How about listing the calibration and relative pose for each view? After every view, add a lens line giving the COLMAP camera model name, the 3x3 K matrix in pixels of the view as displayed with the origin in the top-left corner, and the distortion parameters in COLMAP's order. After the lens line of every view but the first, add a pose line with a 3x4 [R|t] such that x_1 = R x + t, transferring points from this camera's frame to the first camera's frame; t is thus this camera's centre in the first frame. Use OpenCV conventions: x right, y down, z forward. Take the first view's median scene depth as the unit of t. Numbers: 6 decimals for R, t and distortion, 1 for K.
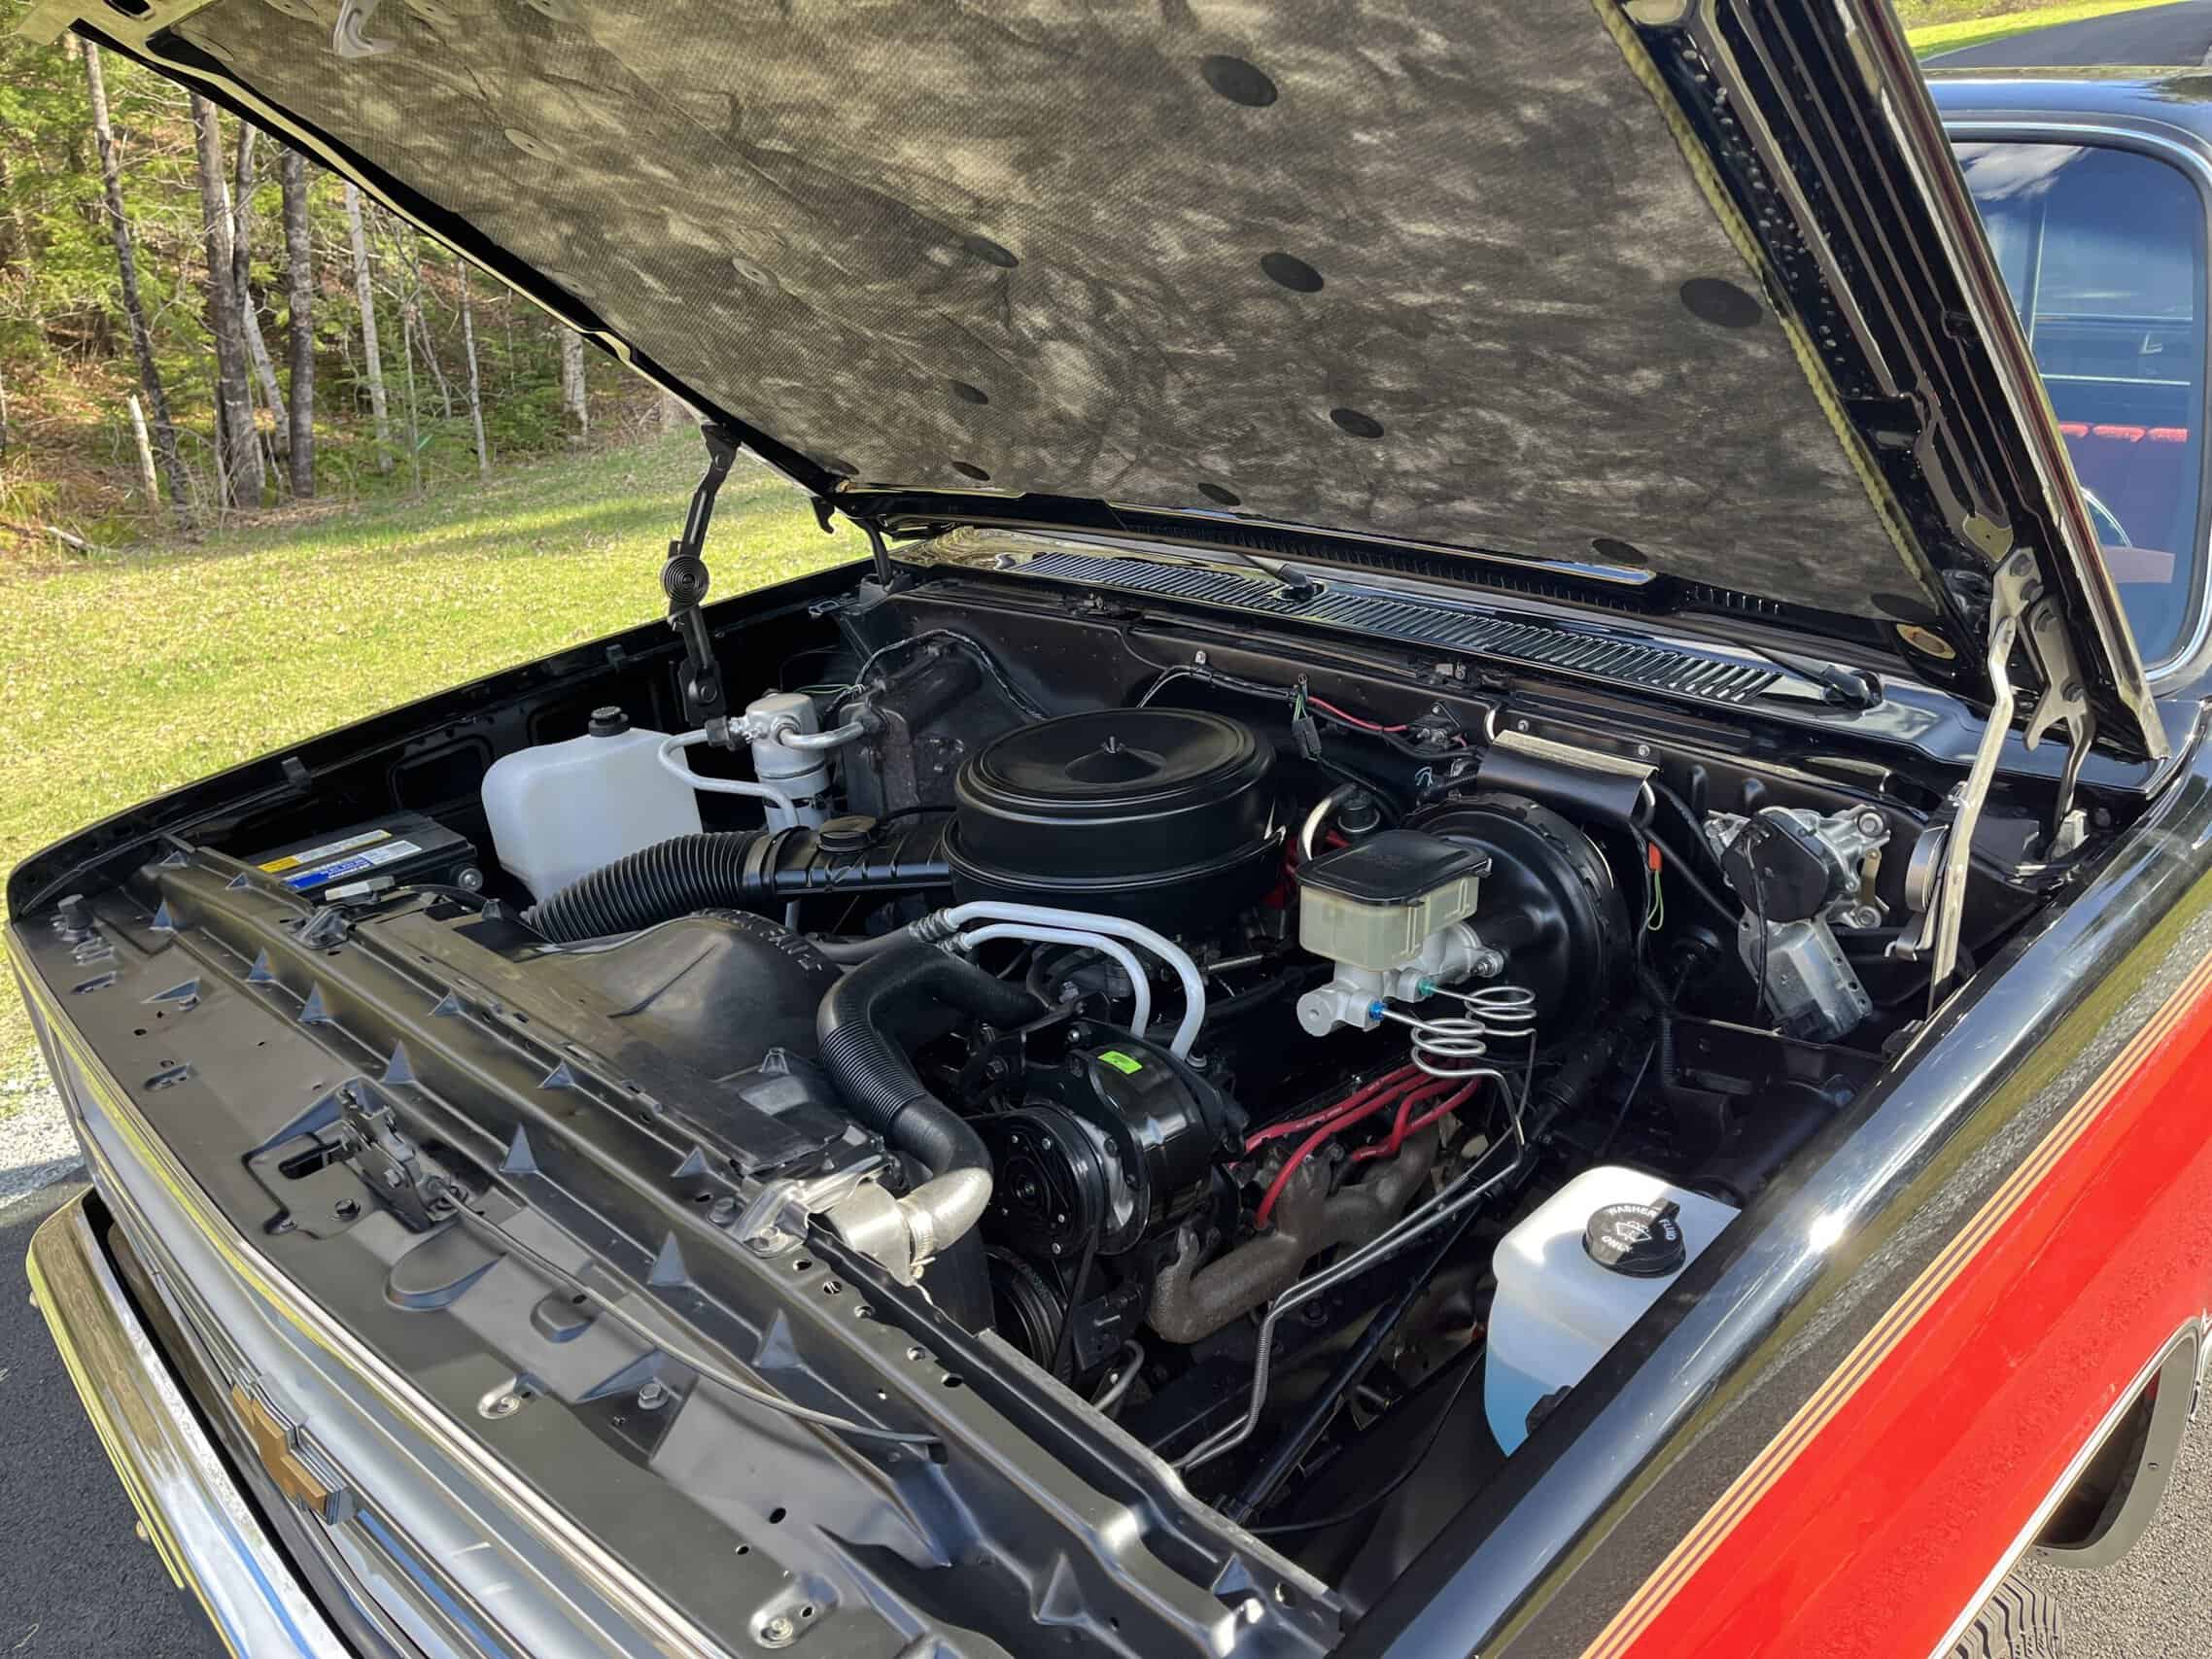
lens RADIAL K [[1674.9, 0, 1122.7], [0, 1674.9, 831.1], [0, 0, 1]] dist [0.077855, -0.117833]
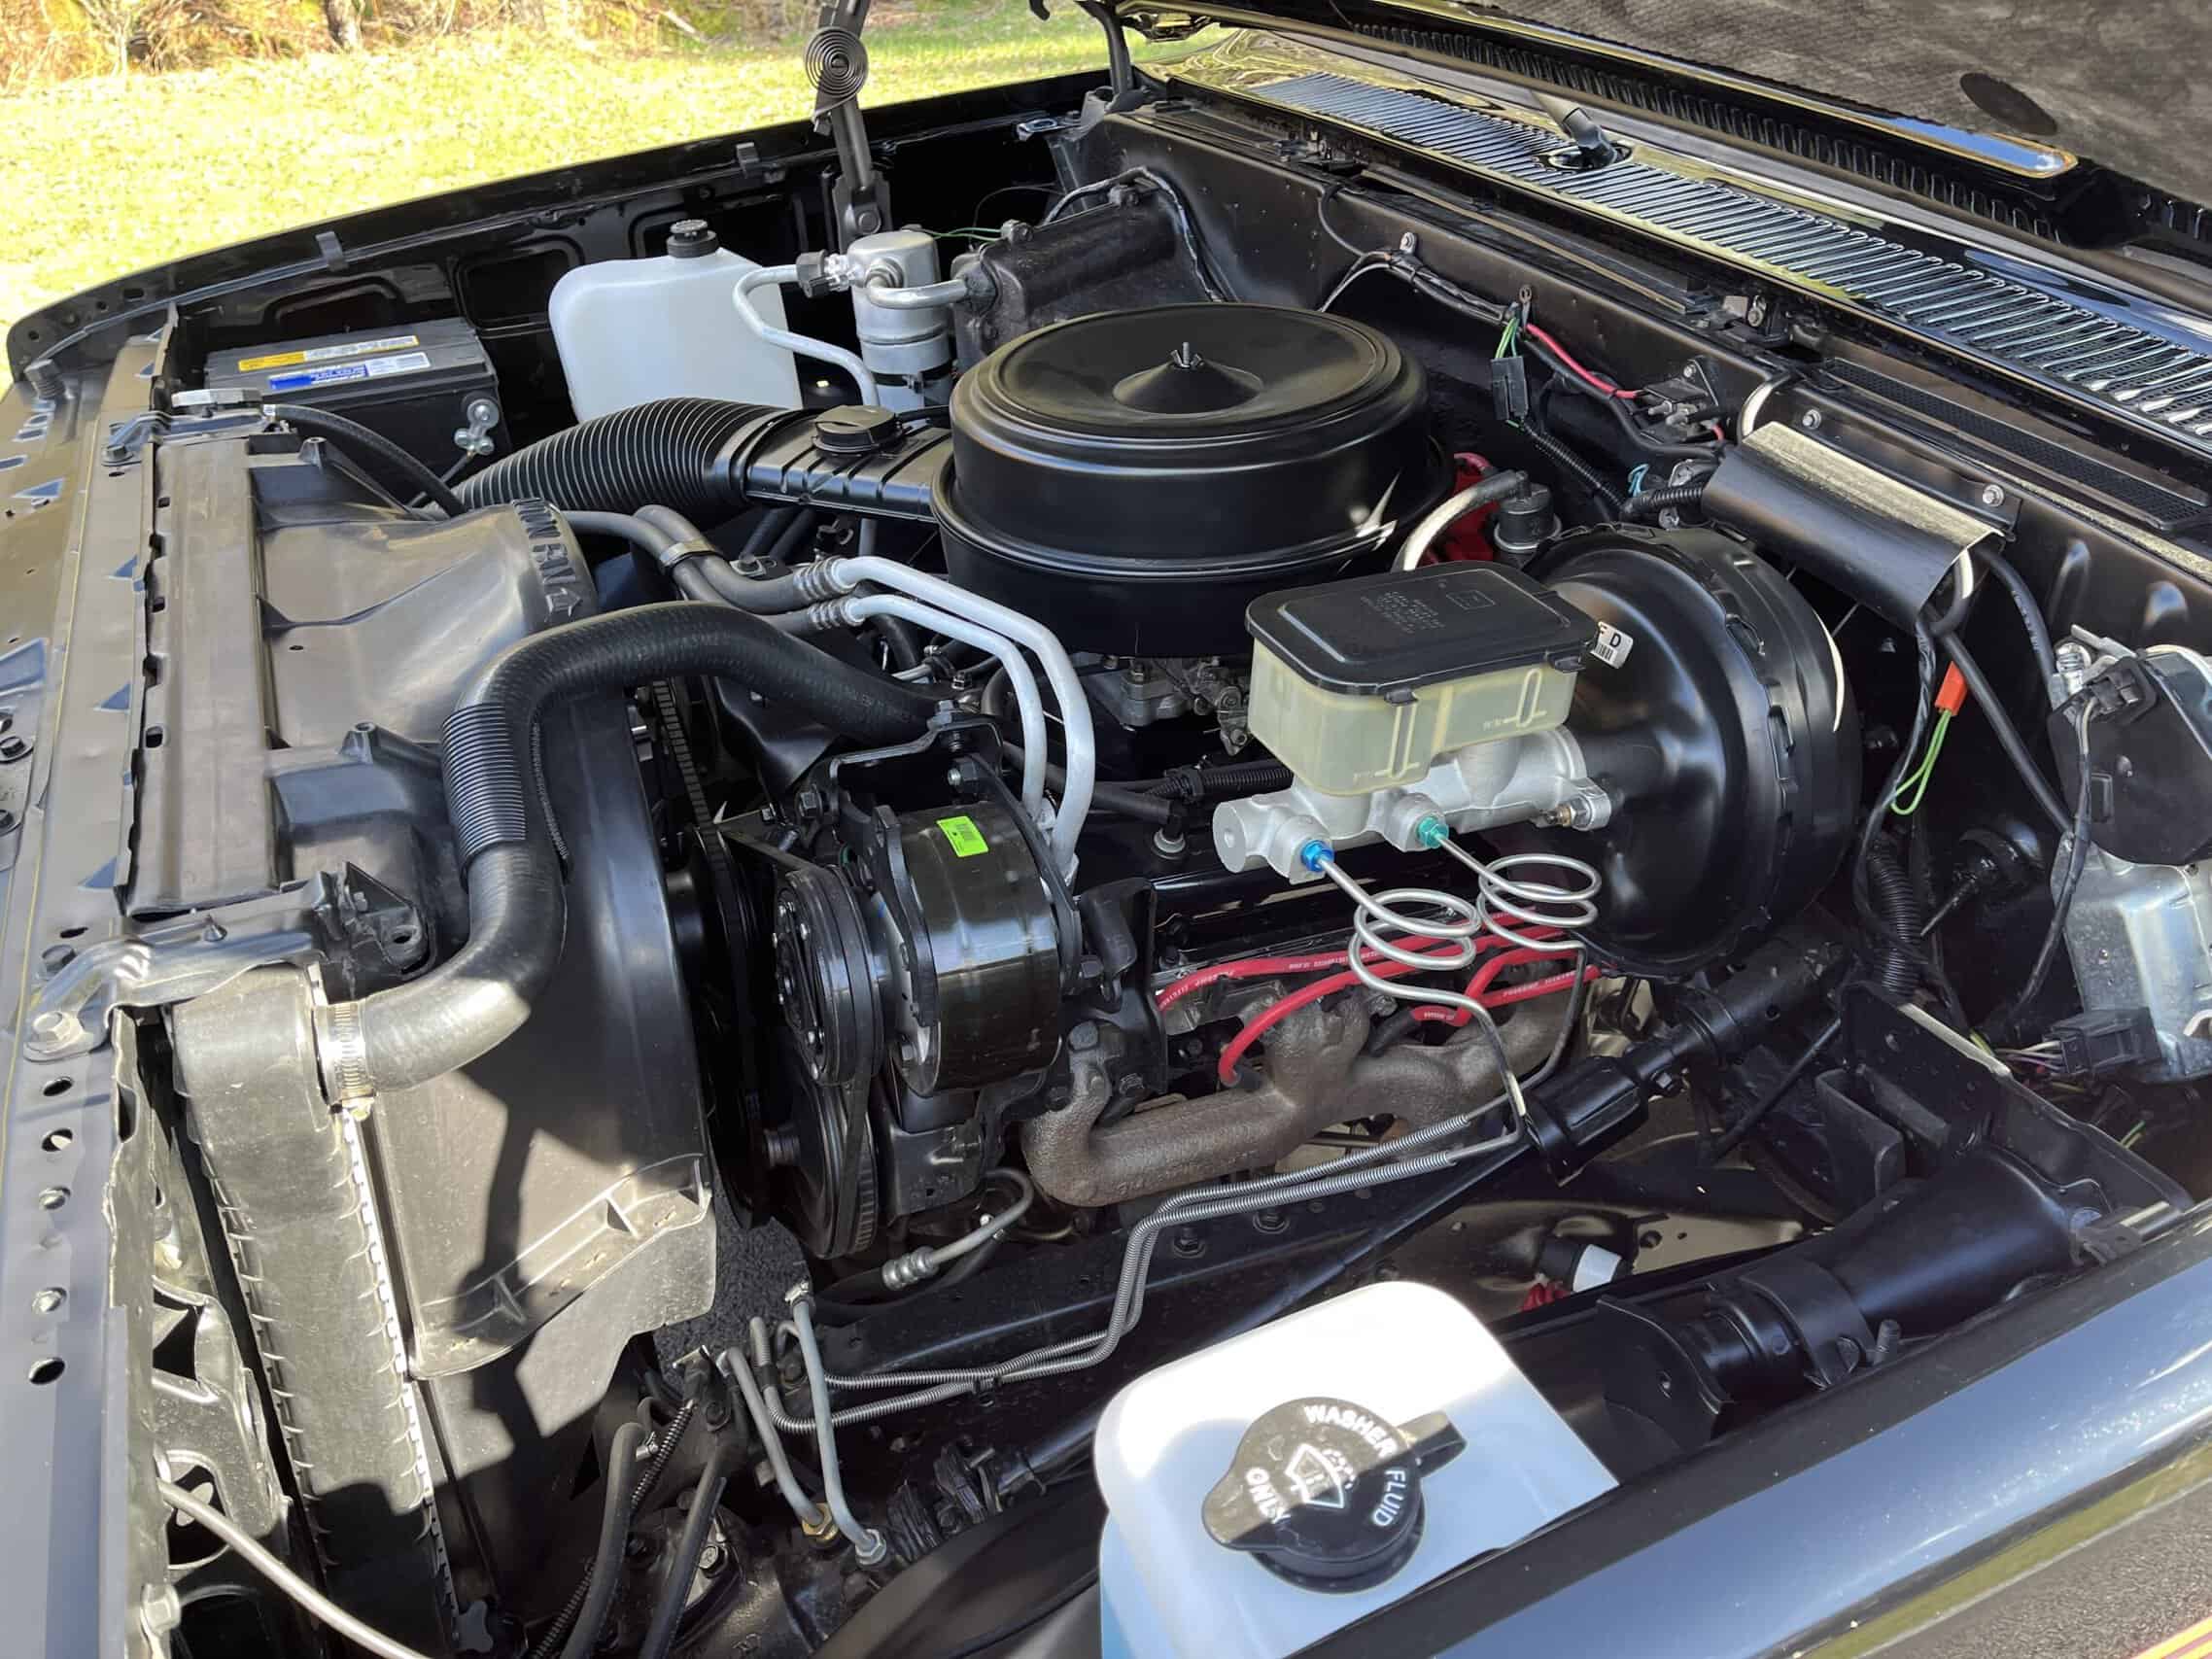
lens RADIAL K [[1677.0, 0, 1106.0], [0, 1677.0, 829.5], [0, 0, 1]] dist [0.073161, -0.112587]
pose [[0.930882, 0.225316, -0.287562, 0.208022], [-0.153901, 0.955760, 0.250675, -0.035435], [0.331321, -0.189093, 0.924376, 0.337841]]
